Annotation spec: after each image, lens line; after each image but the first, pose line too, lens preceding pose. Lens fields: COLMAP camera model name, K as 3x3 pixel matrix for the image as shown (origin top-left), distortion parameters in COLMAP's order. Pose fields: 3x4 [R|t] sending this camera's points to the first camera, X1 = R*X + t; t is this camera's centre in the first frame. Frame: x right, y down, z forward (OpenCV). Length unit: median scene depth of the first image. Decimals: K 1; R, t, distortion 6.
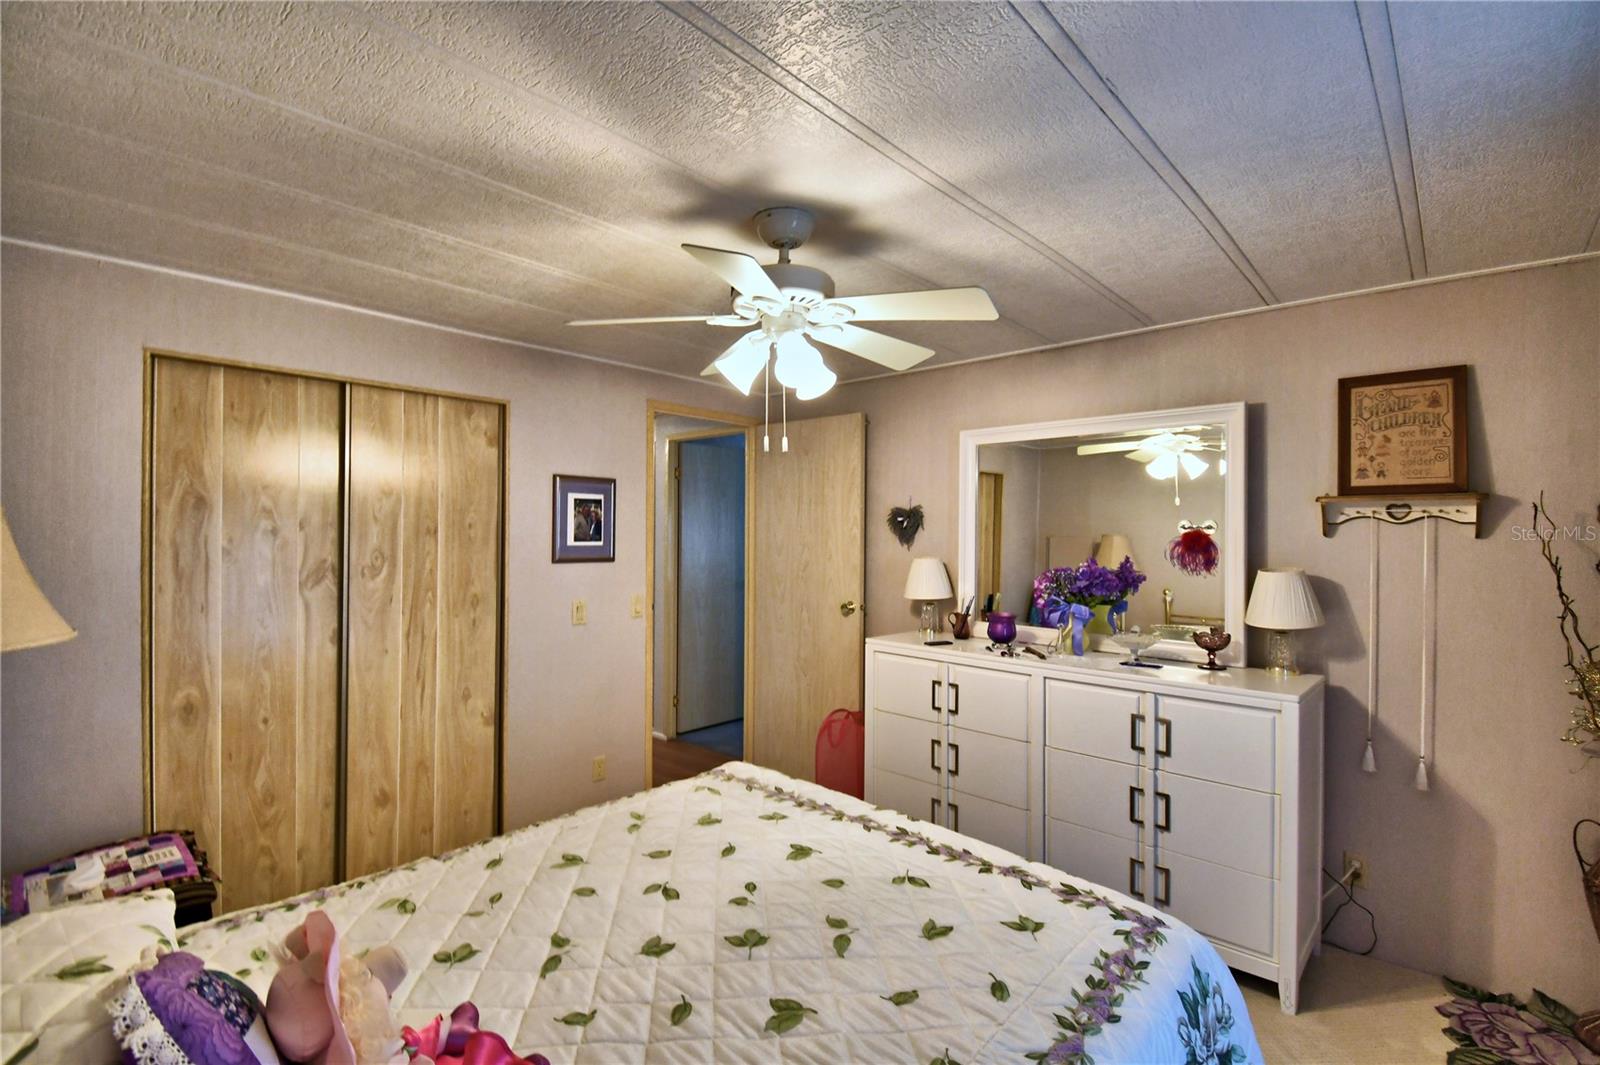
lens RADIAL K [[747.3, 0, 782.5], [0, 747.3, 531.3], [0, 0, 1]] dist [0.024652, -0.028647]
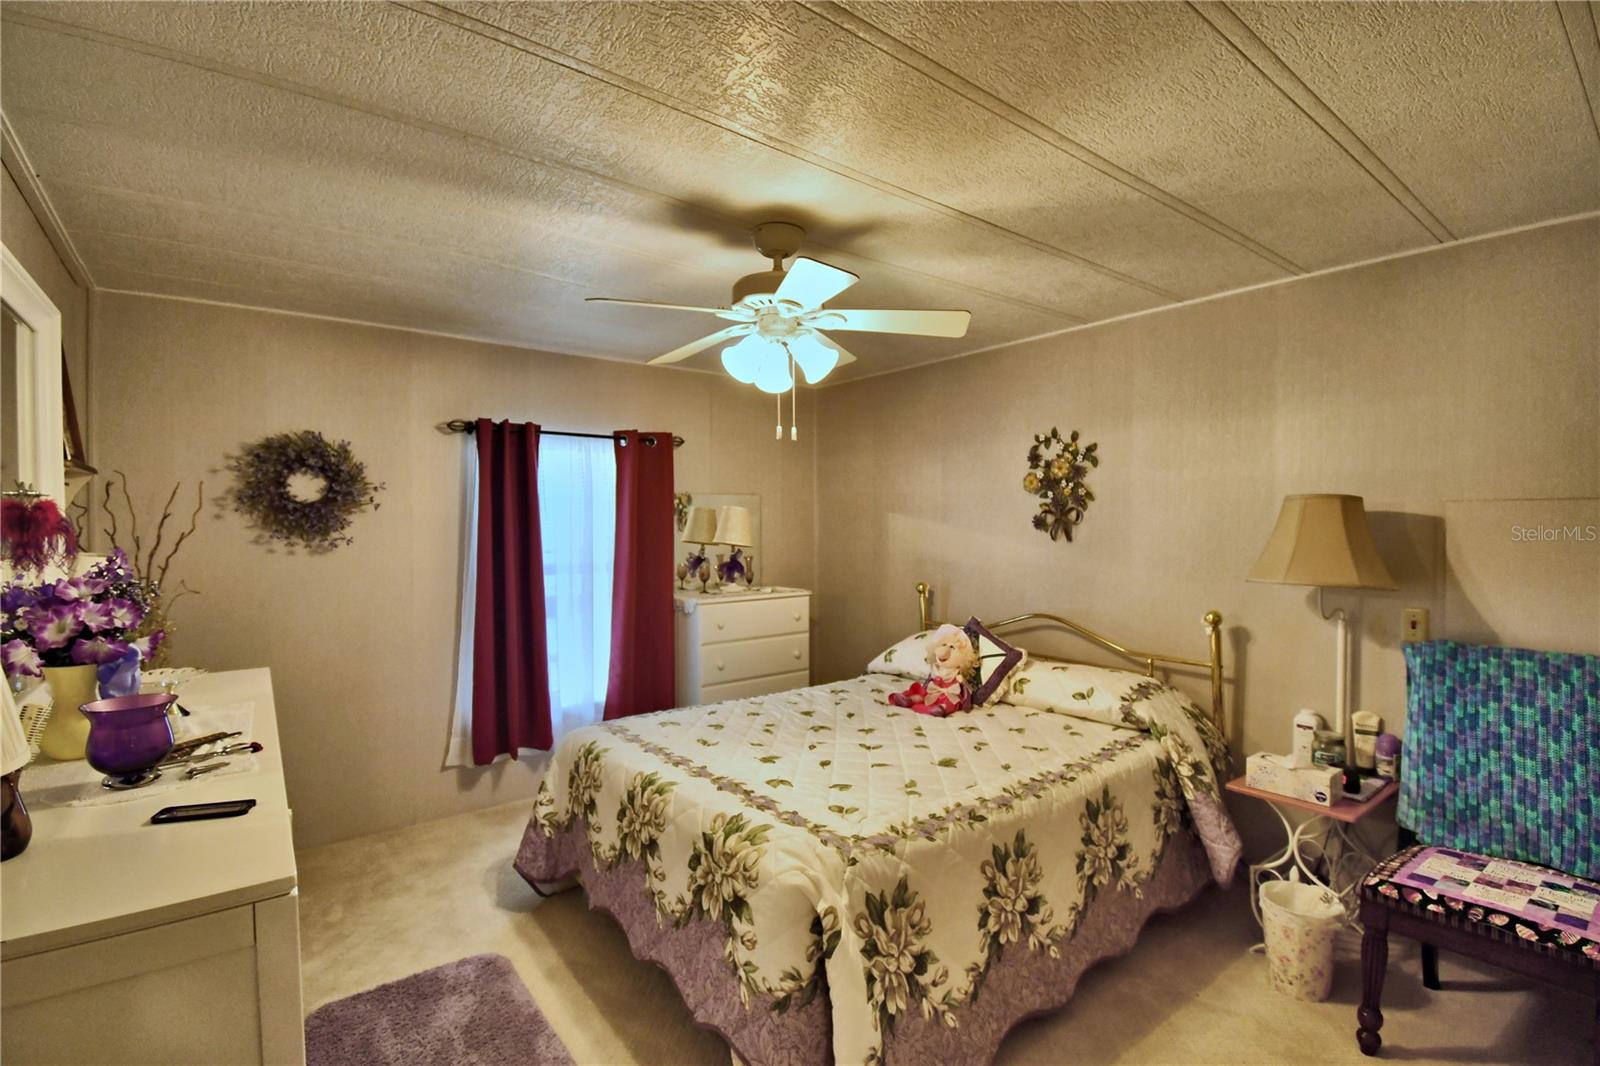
lens RADIAL K [[698.0, 0, 789.8], [0, 698.0, 534.3], [0, 0, 1]] dist [0.027186, -0.029443]
pose [[-0.988089, -0.006766, 0.153737, -0.167909], [-0.003412, 0.999751, 0.022073, 0.016167], [-0.153848, 0.021285, -0.987865, 1.899635]]
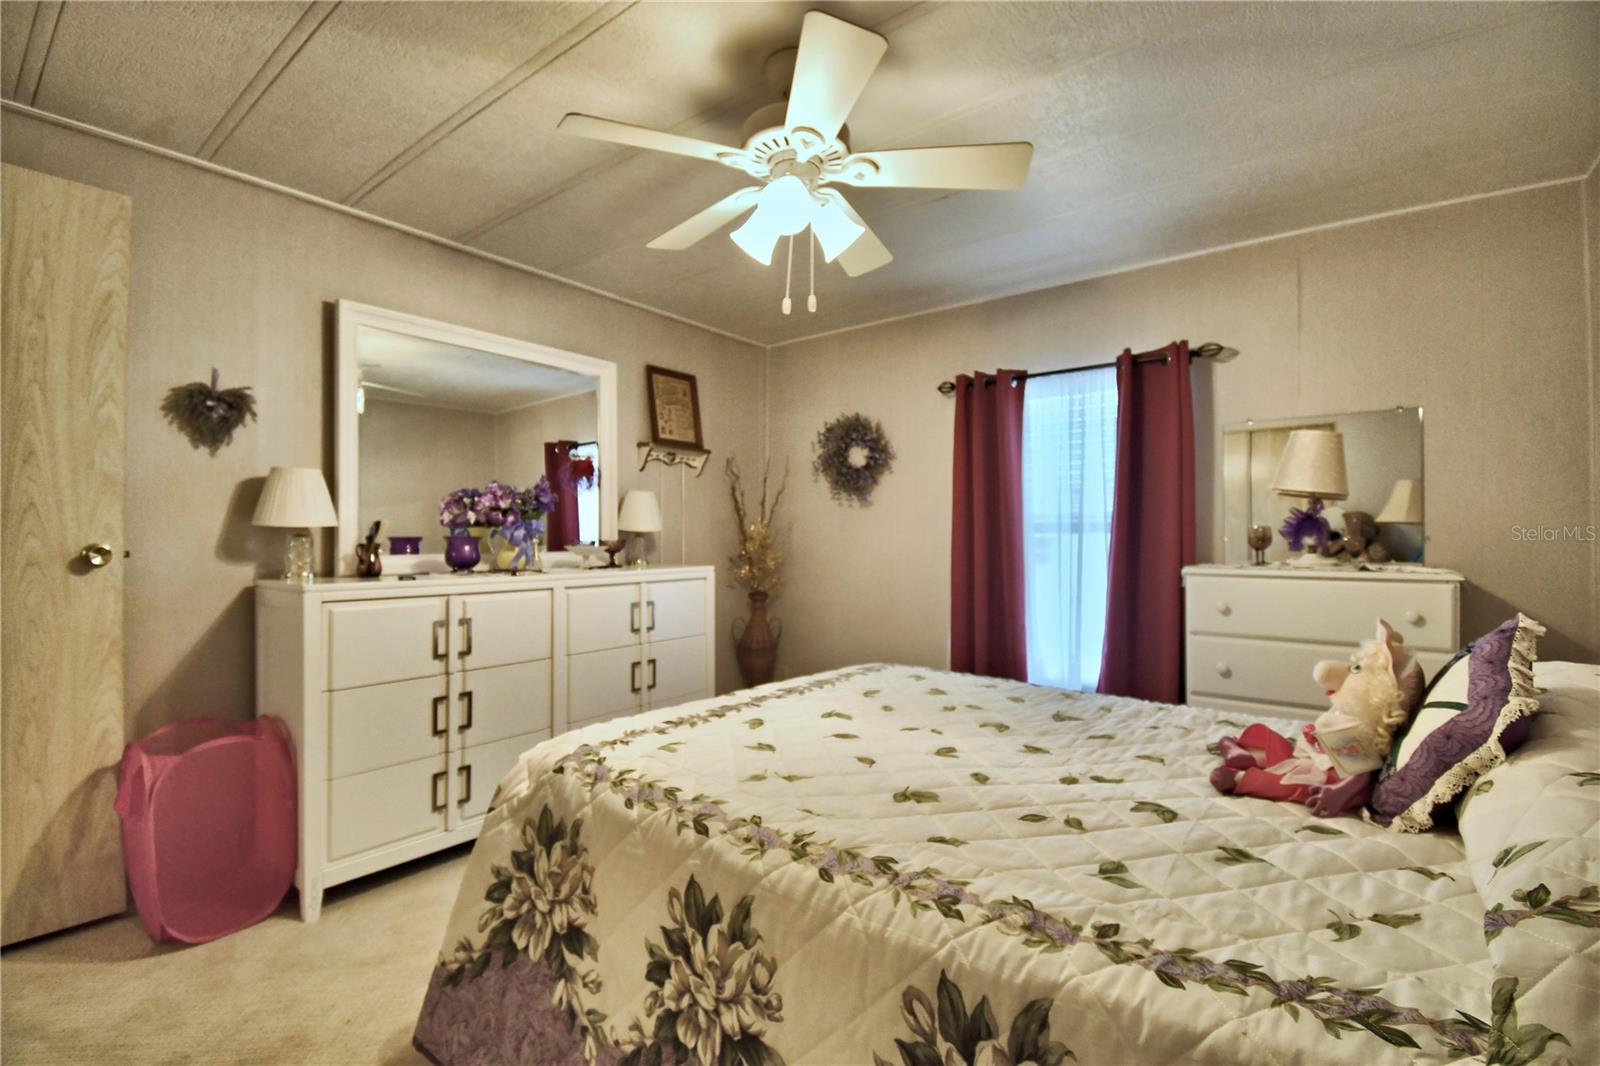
lens RADIAL K [[698.0, 0, 821.8], [0, 698.0, 531.0], [0, 0, 1]] dist [0.001289, 0.000028]
pose [[-0.128598, 0.001861, 0.991695, -0.808157], [0.003945, 0.999991, -0.001365, 0.154888], [-0.991689, 0.003737, -0.128605, 1.002348]]
